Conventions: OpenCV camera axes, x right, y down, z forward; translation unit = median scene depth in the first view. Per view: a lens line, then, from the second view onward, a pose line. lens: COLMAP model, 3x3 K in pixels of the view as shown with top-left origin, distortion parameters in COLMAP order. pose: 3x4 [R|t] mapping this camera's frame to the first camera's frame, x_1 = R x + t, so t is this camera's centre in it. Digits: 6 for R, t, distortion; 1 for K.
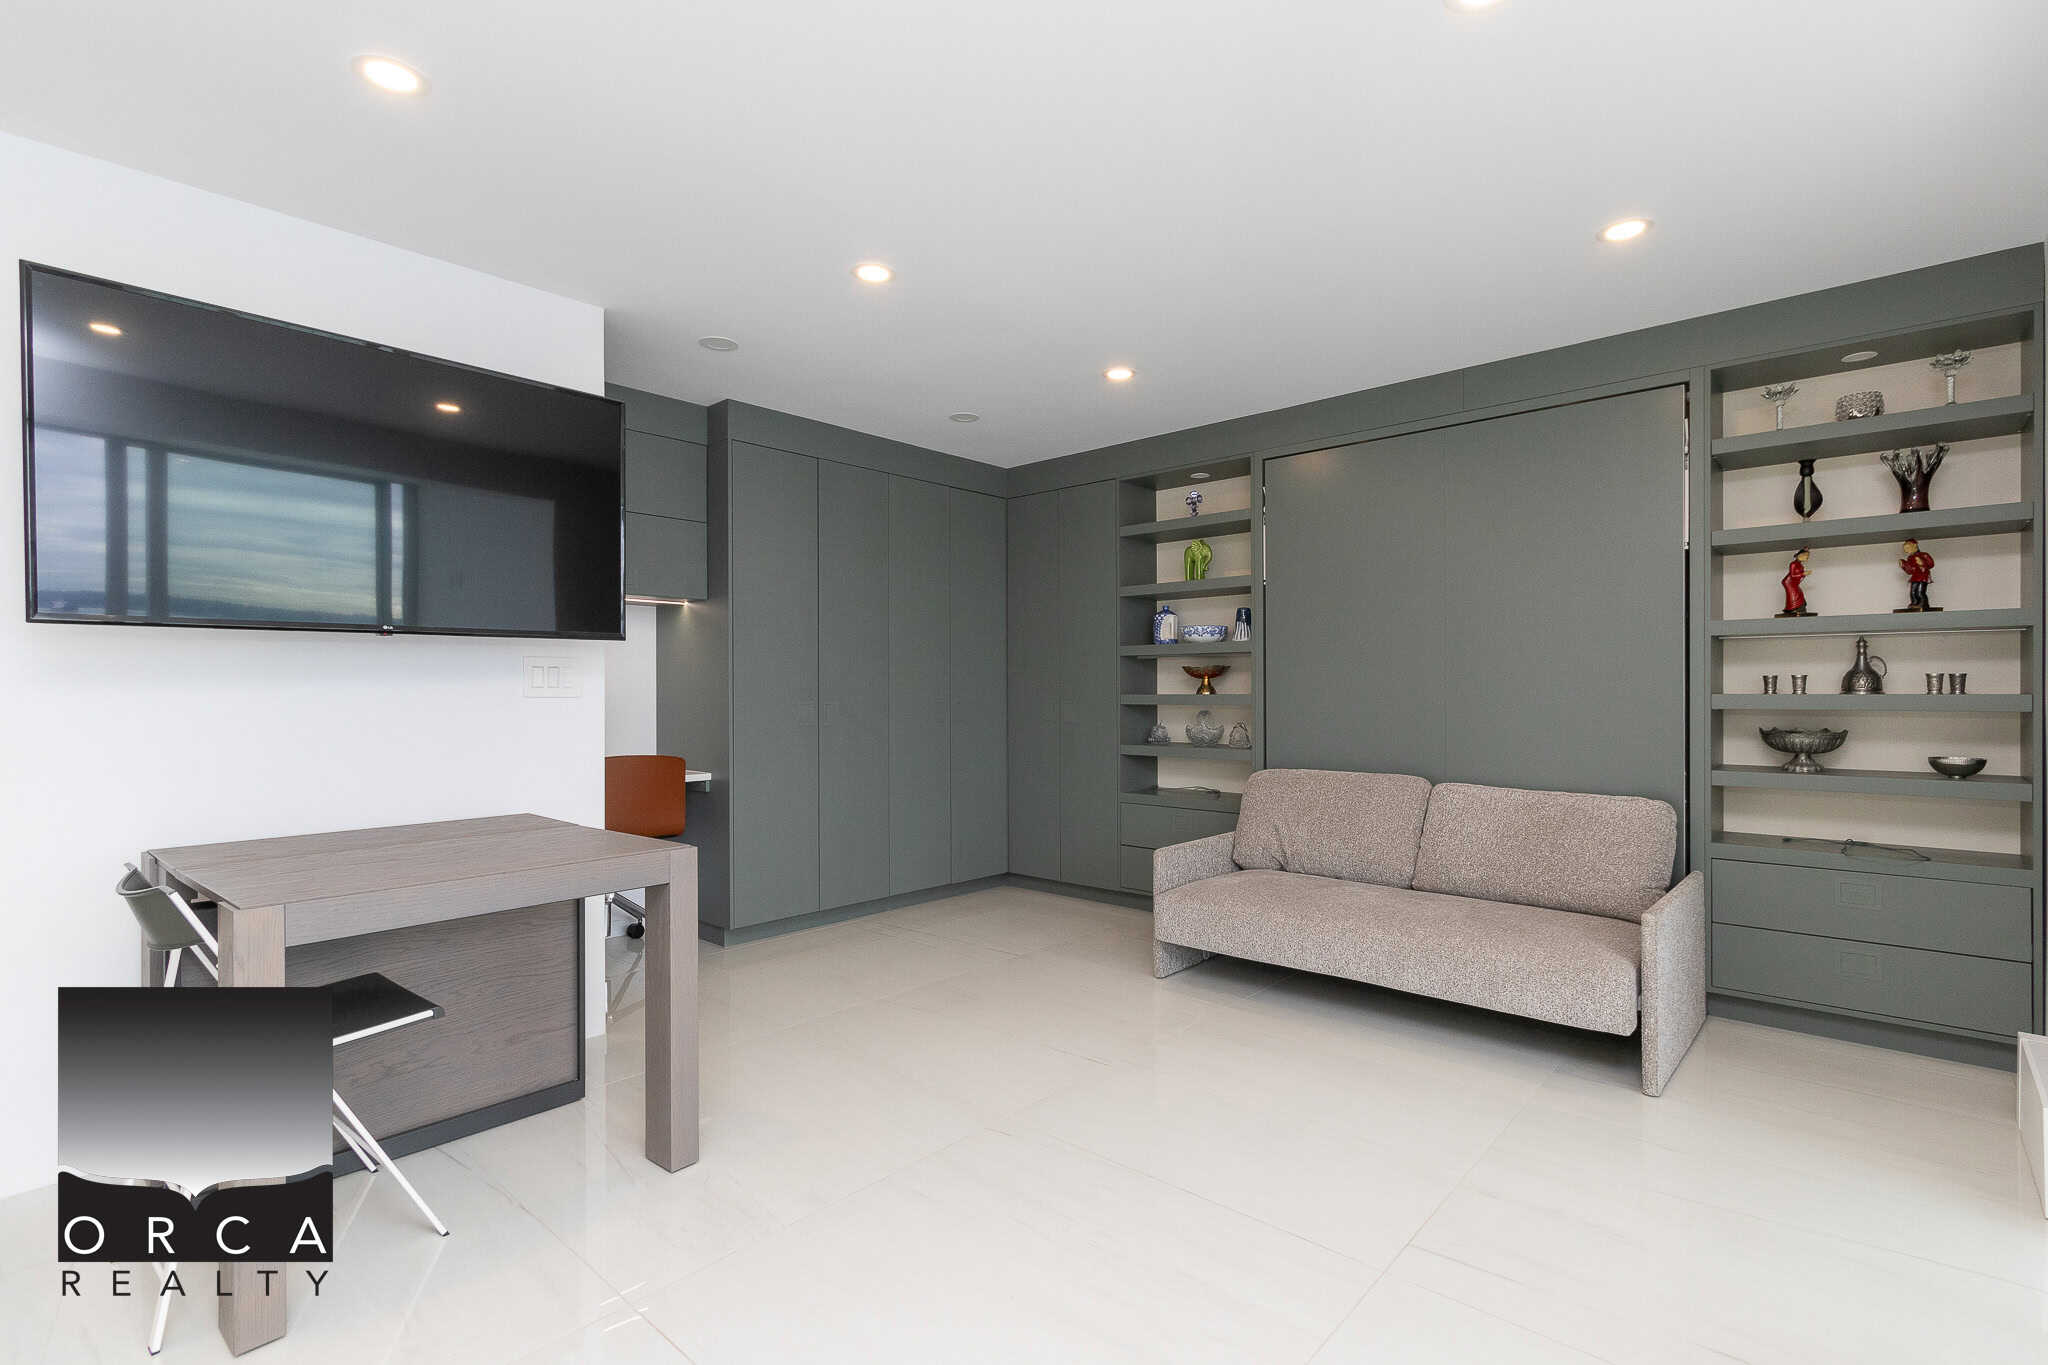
lens RADIAL K [[936.9, 0, 1030.1], [0, 936.9, 692.5], [0, 0, 1]] dist [0.002280, 0.000194]
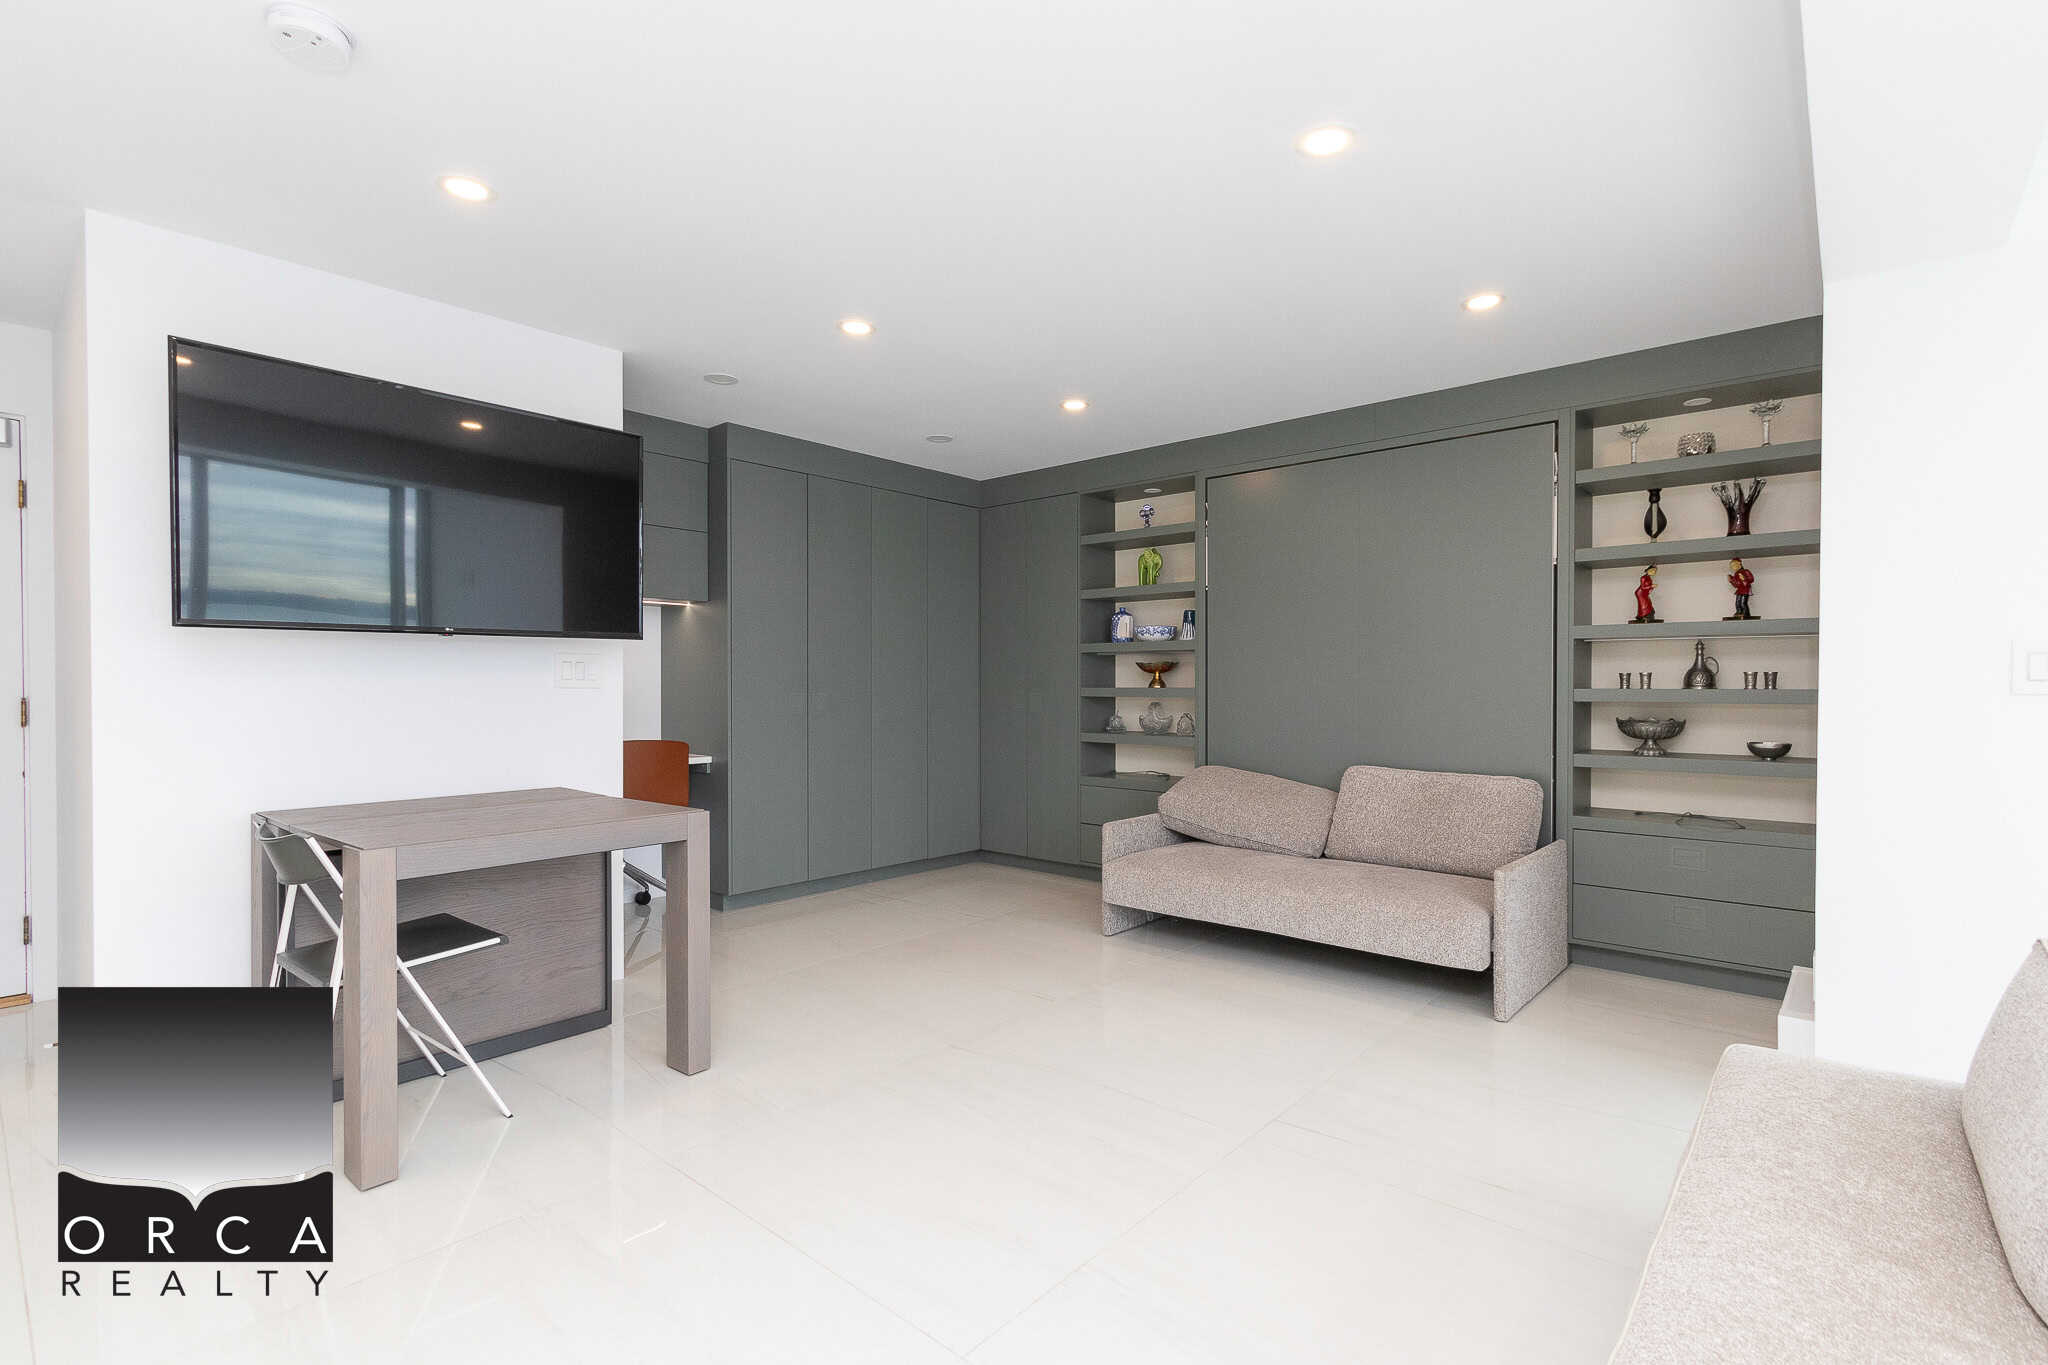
lens RADIAL K [[932.2, 0, 1028.3], [0, 932.2, 692.2], [0, 0, 1]] dist [0.002206, 0.000208]
pose [[0.999925, 0.003126, 0.011881, 0.029896], [-0.003209, 0.999970, 0.007030, 0.000136], [-0.011858, -0.007067, 0.999905, -0.144343]]
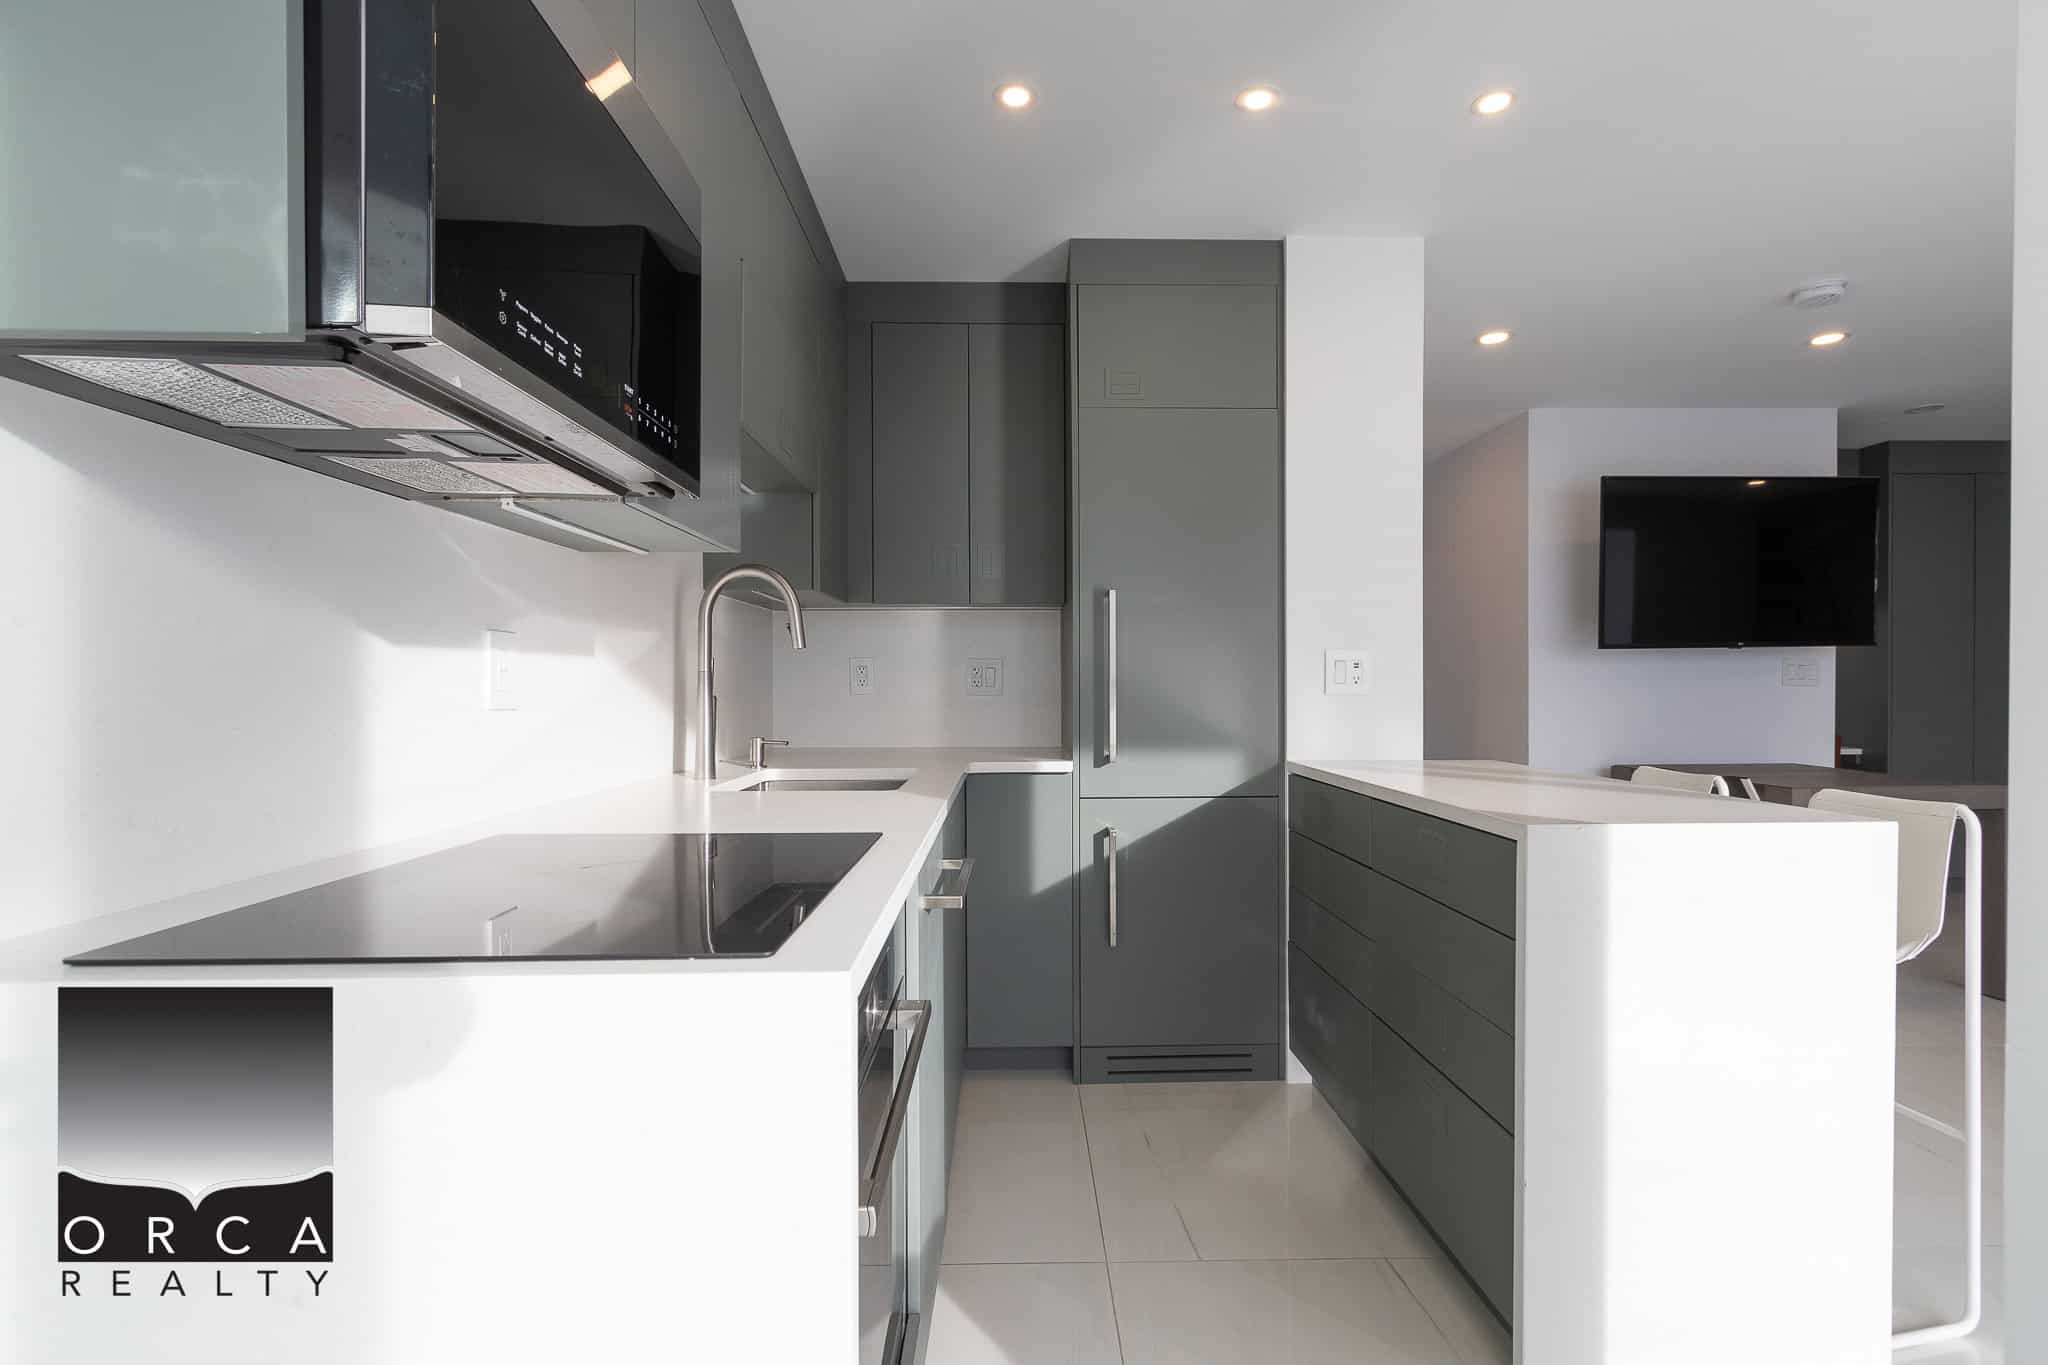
lens RADIAL K [[932.2, 0, 1028.3], [0, 932.2, 692.2], [0, 0, 1]] dist [0.002206, 0.000208]
pose [[0.682214, 0.006881, -0.731120, -0.233700], [0.000082, 0.999955, 0.009488, 0.000256], [0.731152, -0.006533, 0.682183, -0.762026]]
